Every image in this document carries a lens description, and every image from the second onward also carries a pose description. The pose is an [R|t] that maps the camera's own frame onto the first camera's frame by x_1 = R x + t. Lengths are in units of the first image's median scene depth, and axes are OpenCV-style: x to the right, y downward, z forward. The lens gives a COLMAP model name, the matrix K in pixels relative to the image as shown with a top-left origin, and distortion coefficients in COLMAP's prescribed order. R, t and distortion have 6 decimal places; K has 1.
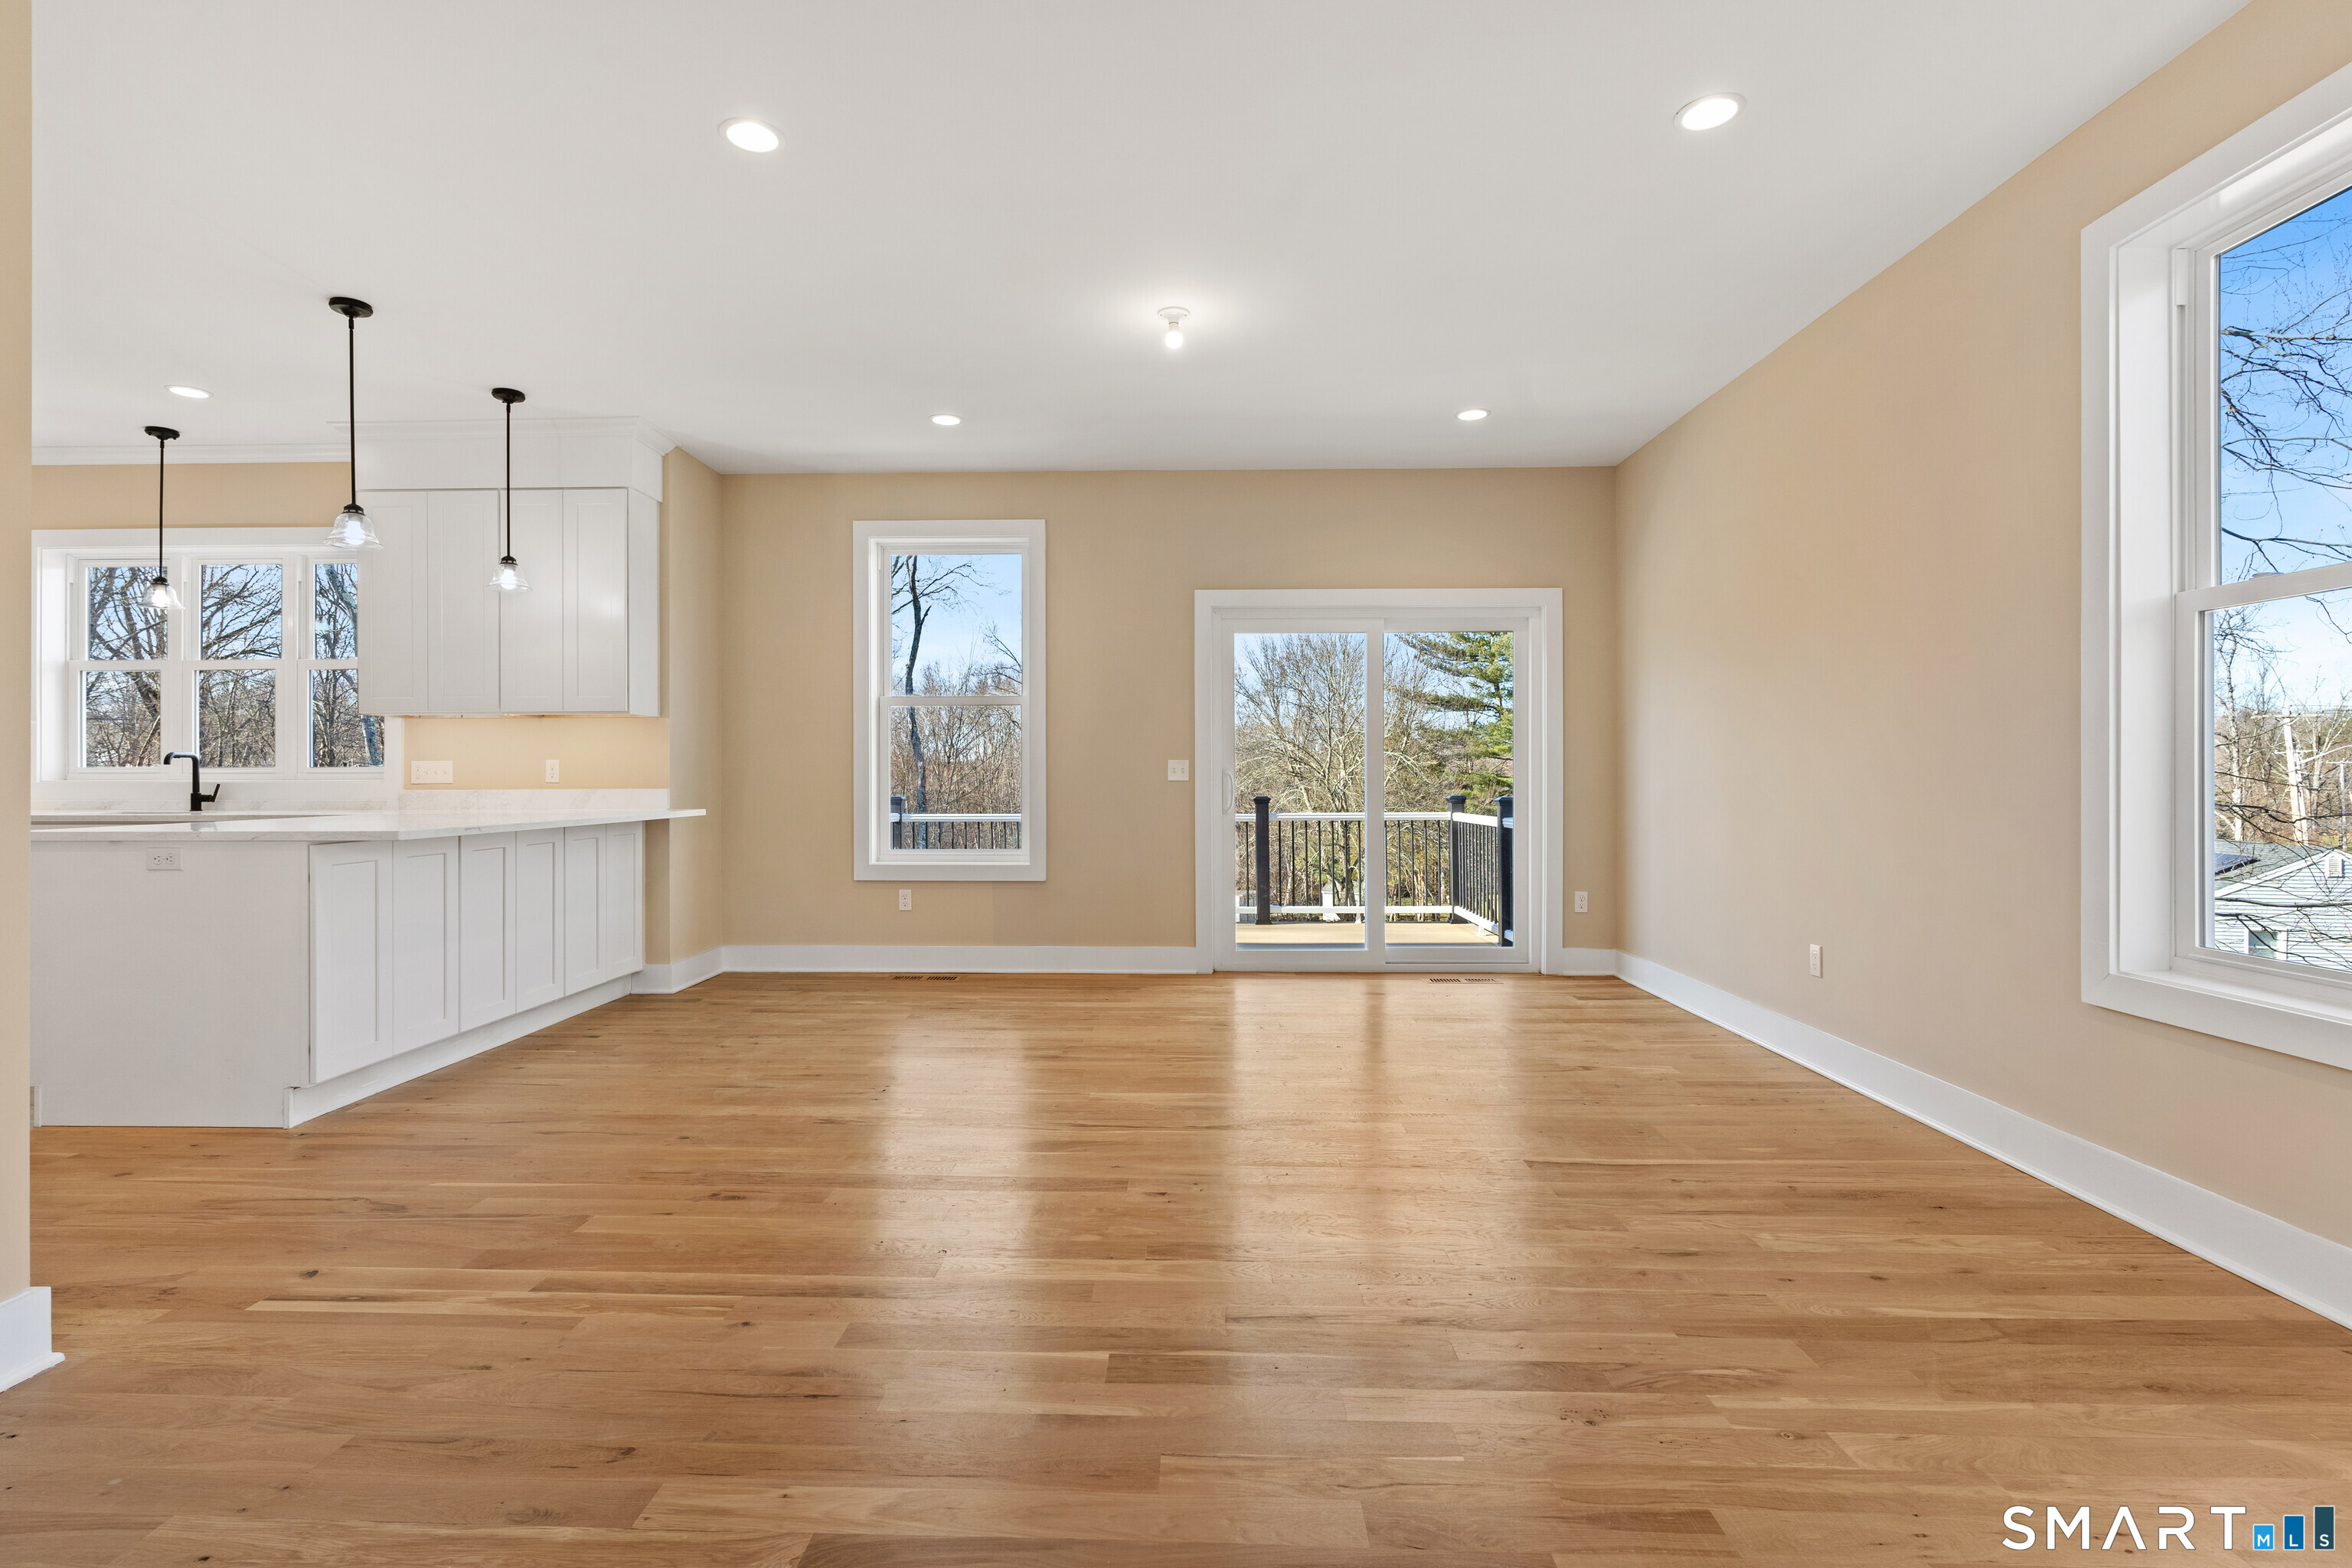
lens RADIAL K [[1127.7, 0, 1160.0], [0, 1127.7, 771.9], [0, 0, 1]] dist [0.001765, -0.000461]
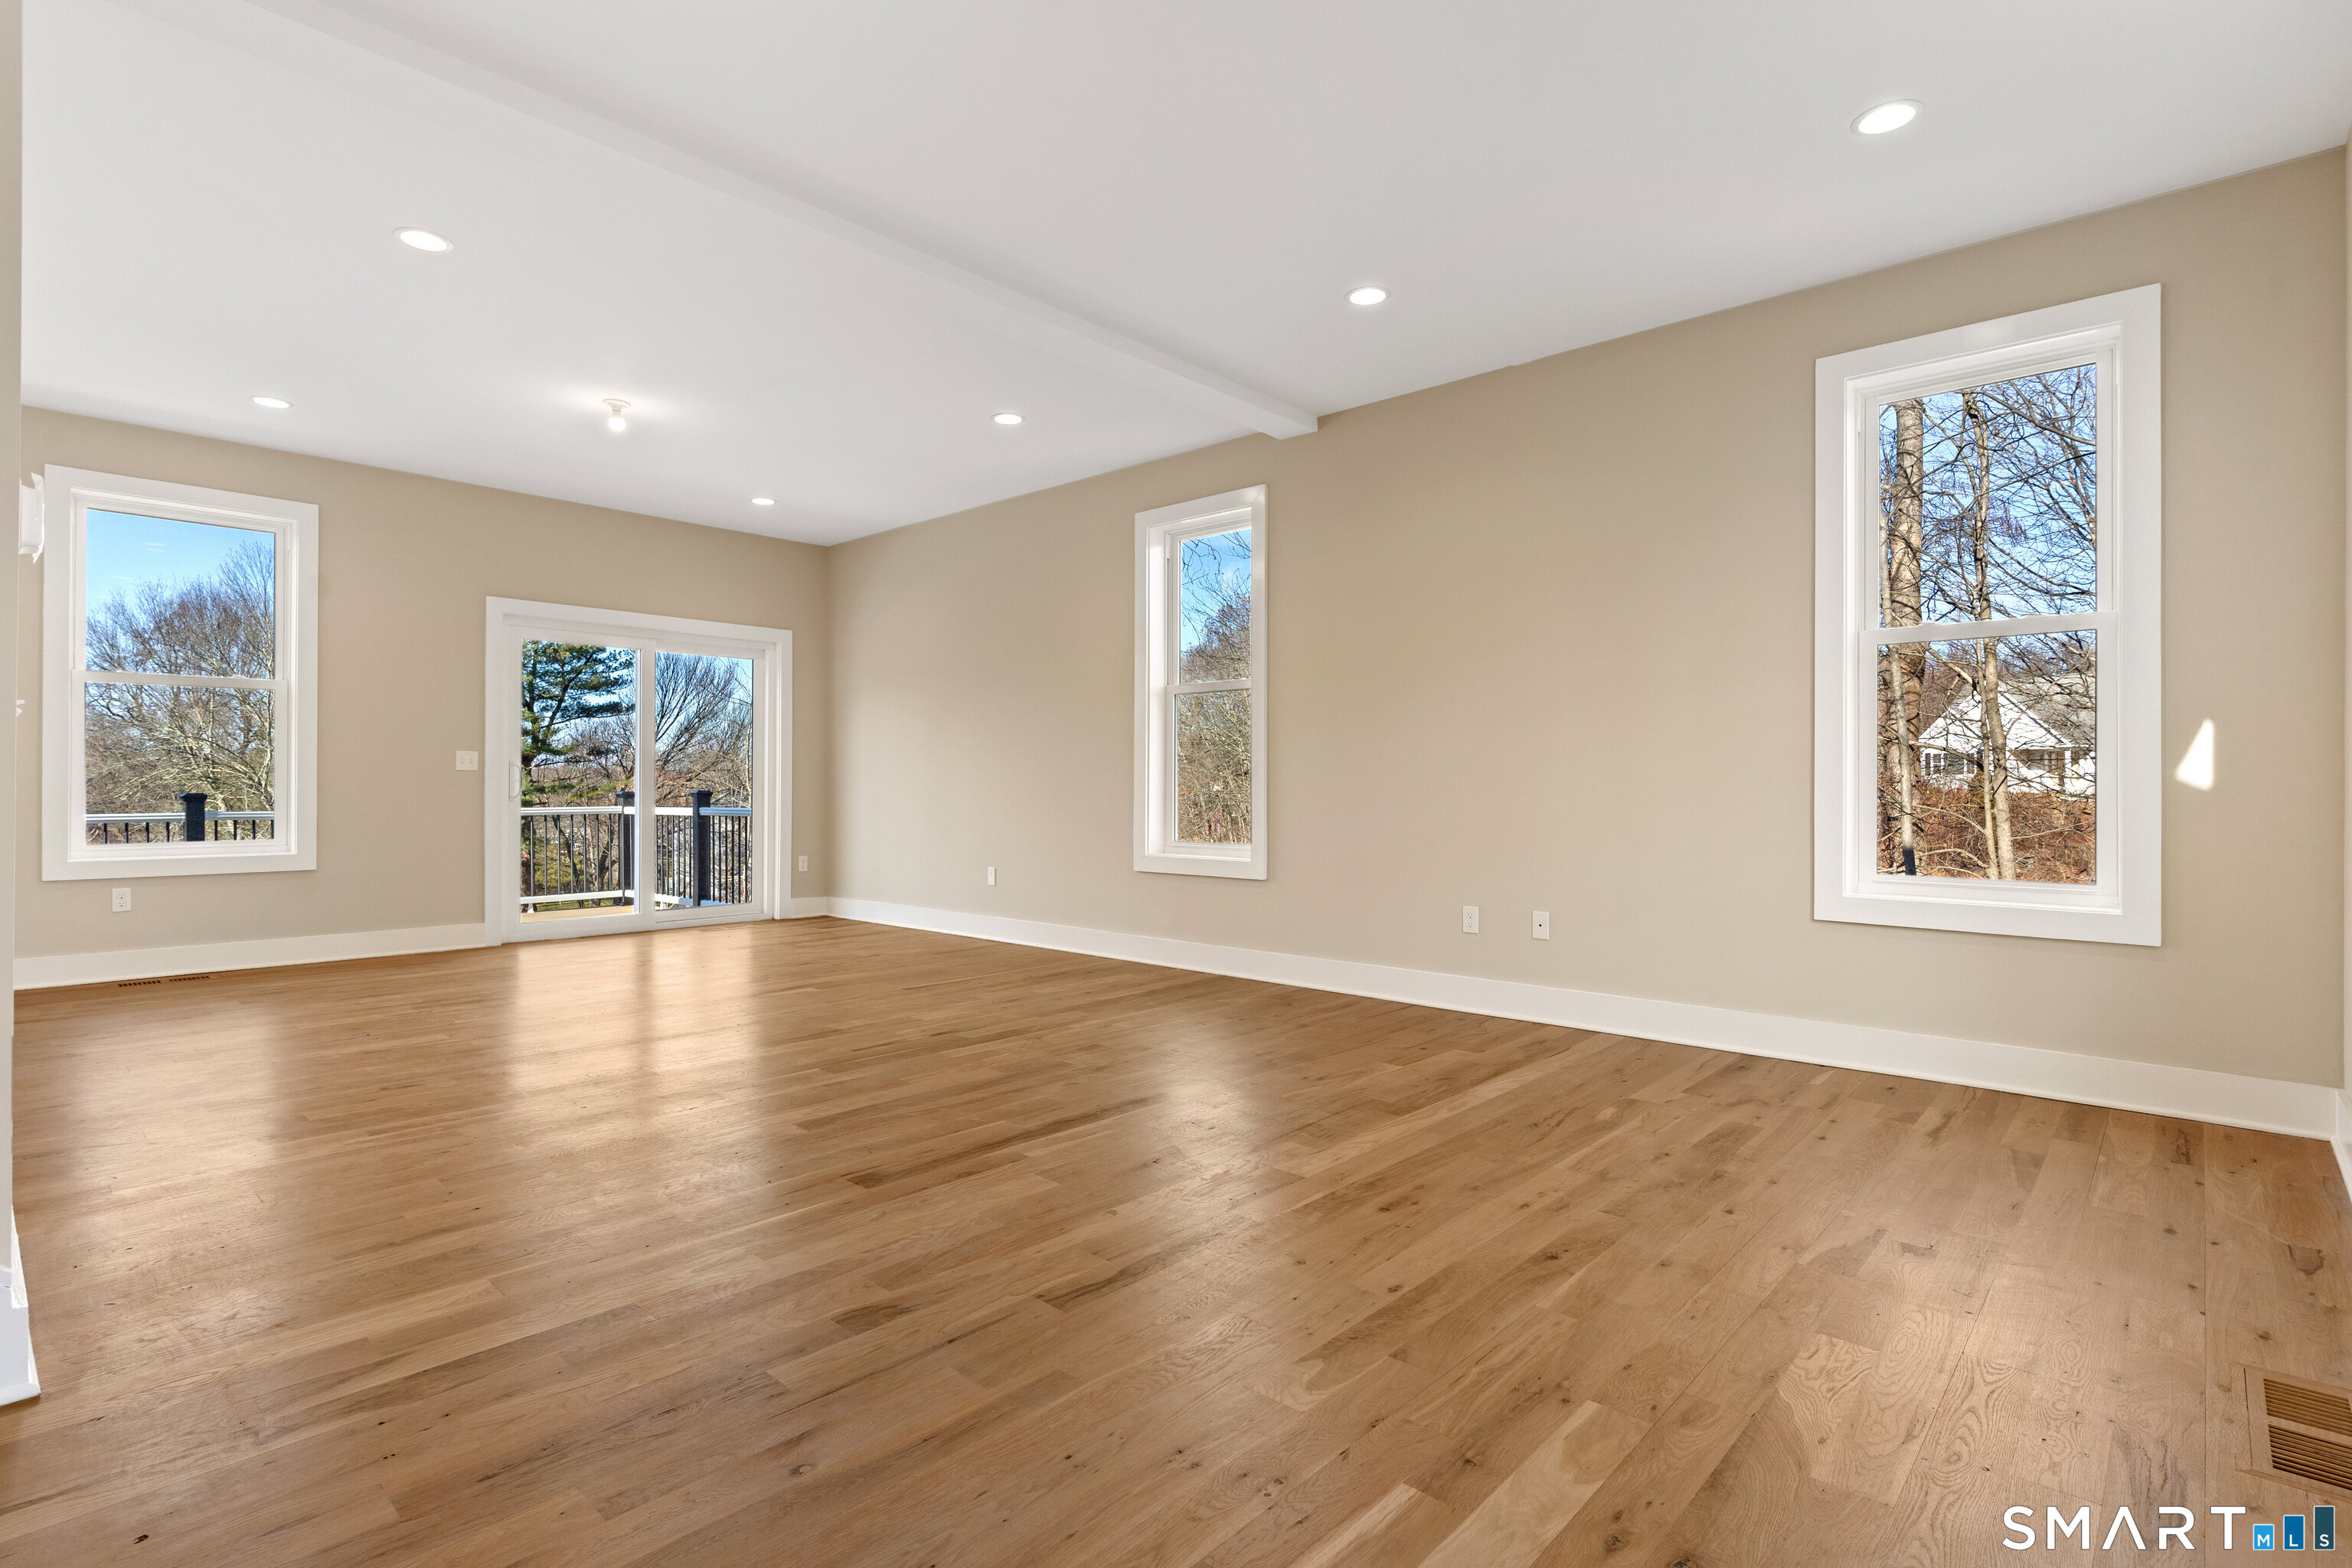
lens RADIAL K [[1127.7, 0, 1158.2], [0, 1127.7, 780.6], [0, 0, 1]] dist [0.001765, -0.000461]
pose [[0.657203, 0.006542, 0.753685, -0.387814], [-0.005571, 0.999977, -0.003822, 0.019414], [-0.753693, -0.001687, 0.657225, -0.224751]]
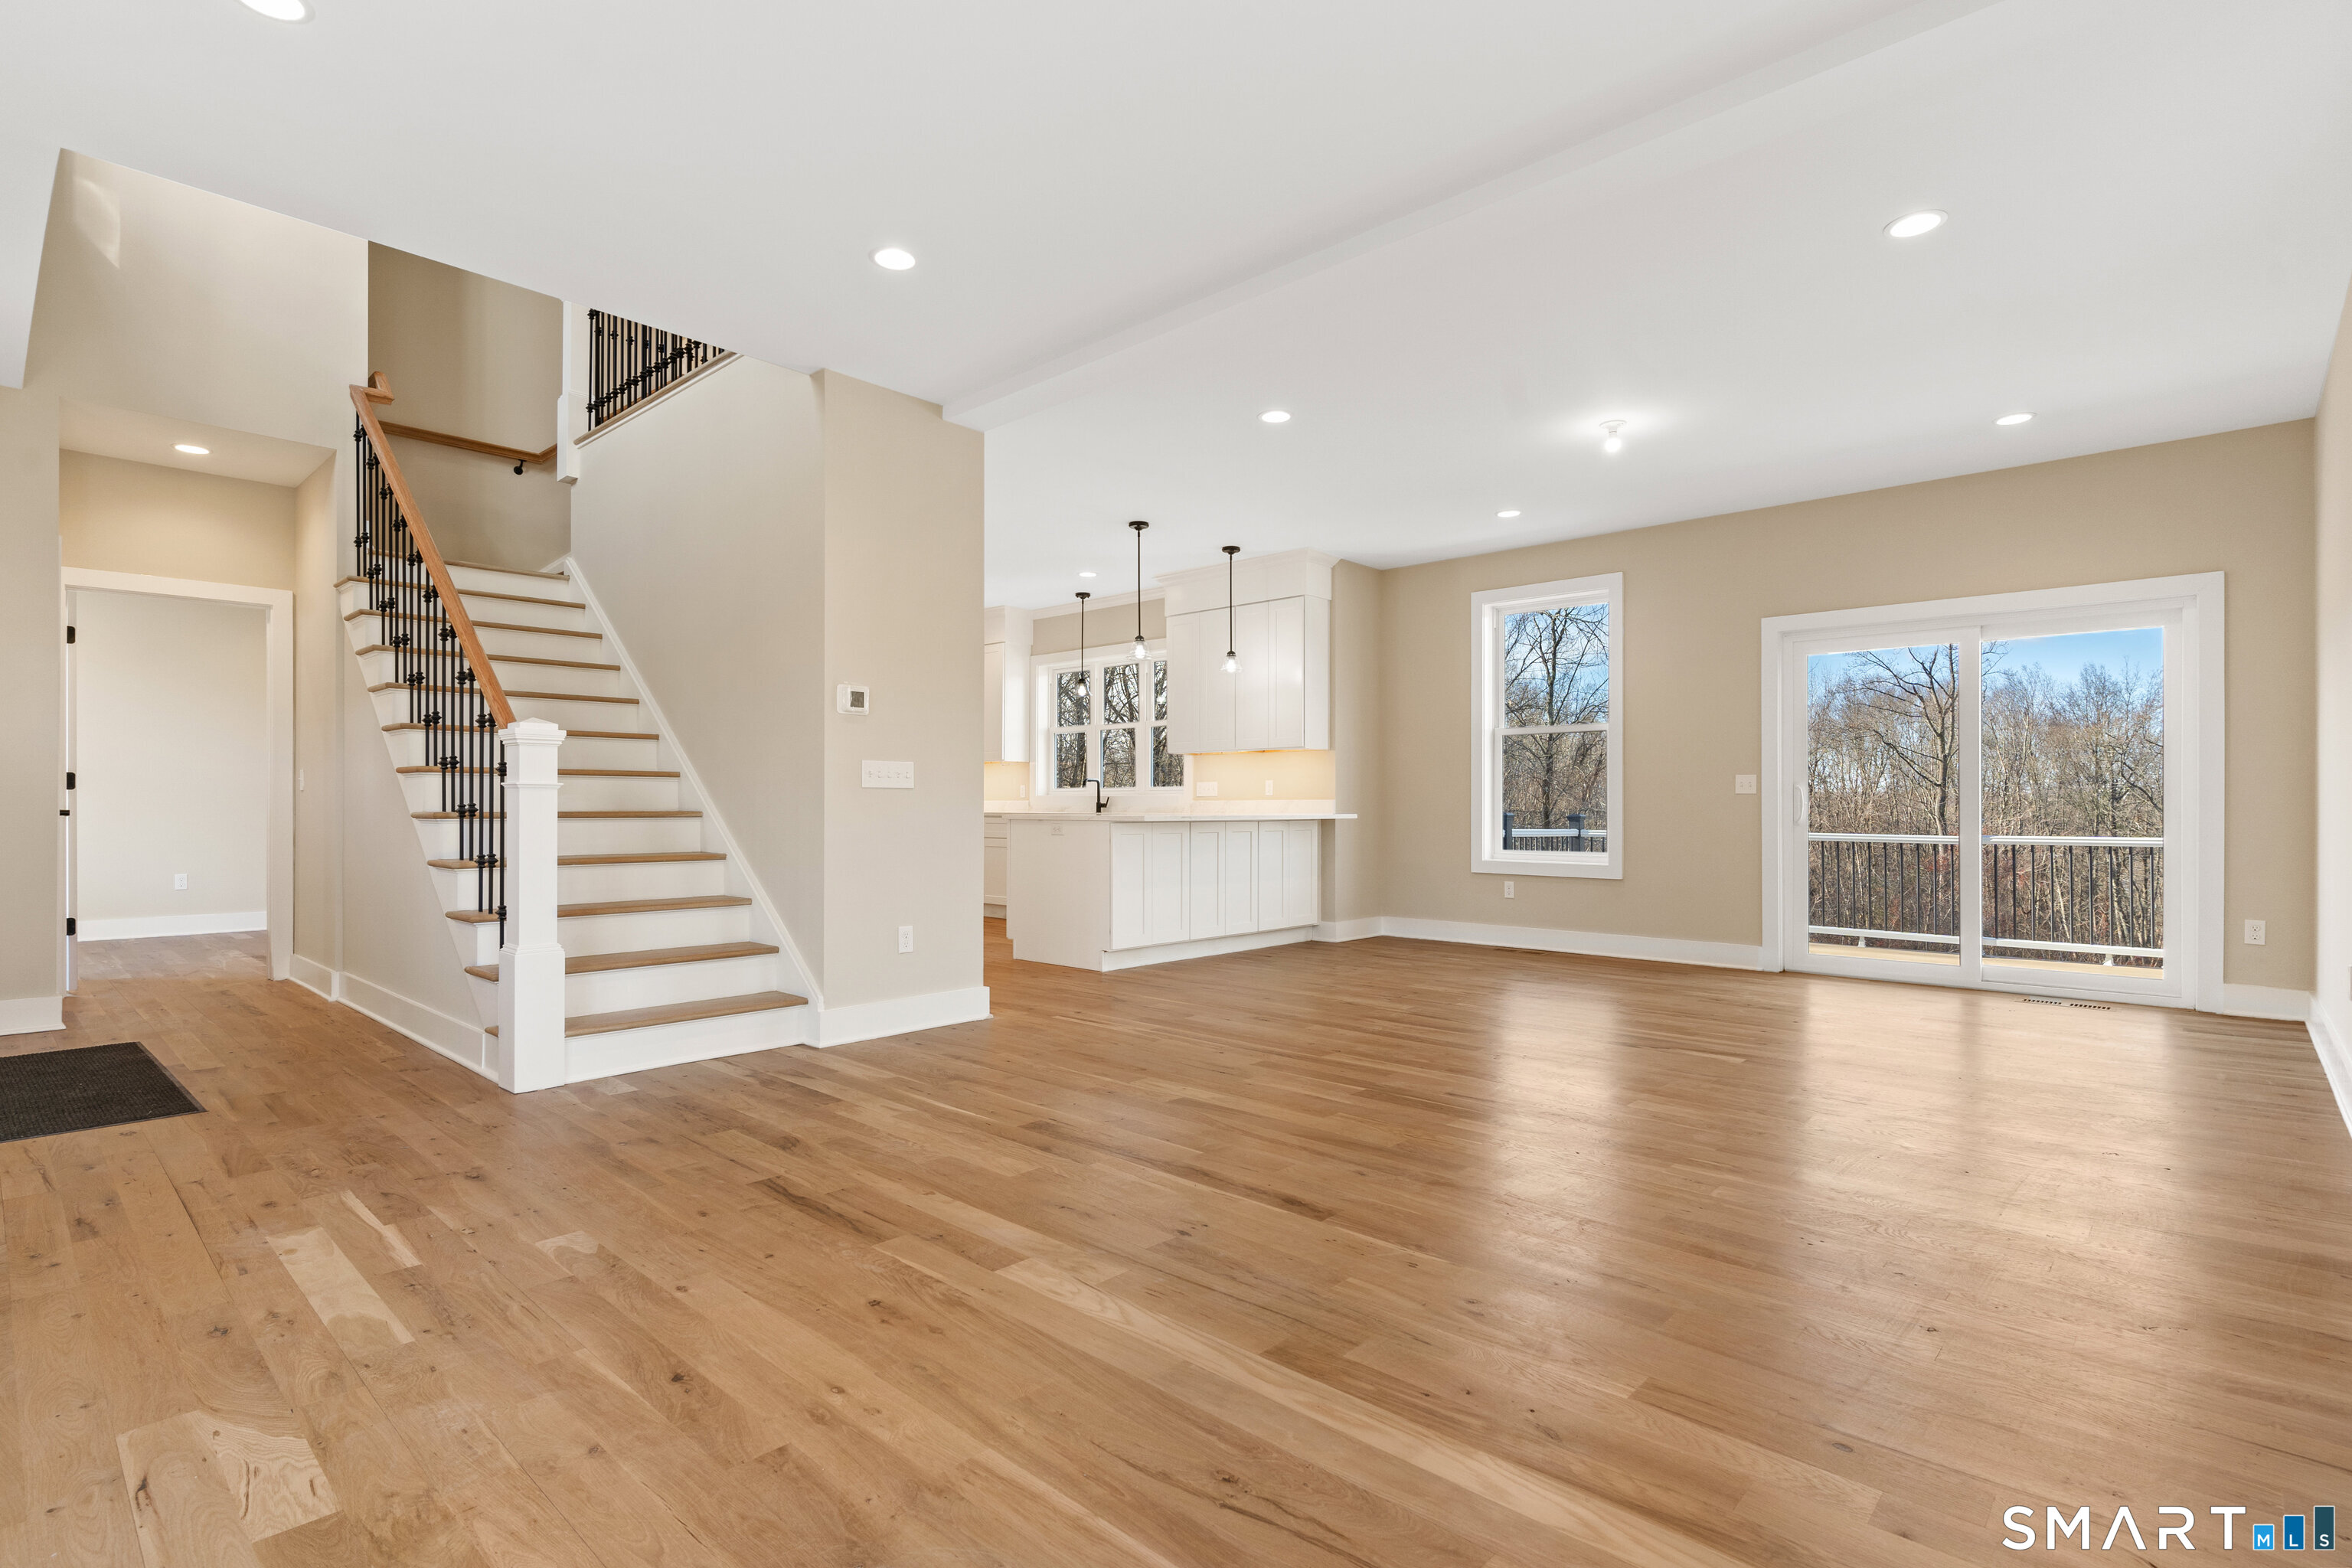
lens RADIAL K [[1127.7, 0, 1145.3], [0, 1127.7, 801.4], [0, 0, 1]] dist [0.001765, -0.000461]
pose [[0.745564, 0.000851, -0.666433, 0.331814], [-0.001276, 0.999999, -0.000151, 0.017468], [0.666432, 0.000963, 0.745565, -0.222458]]
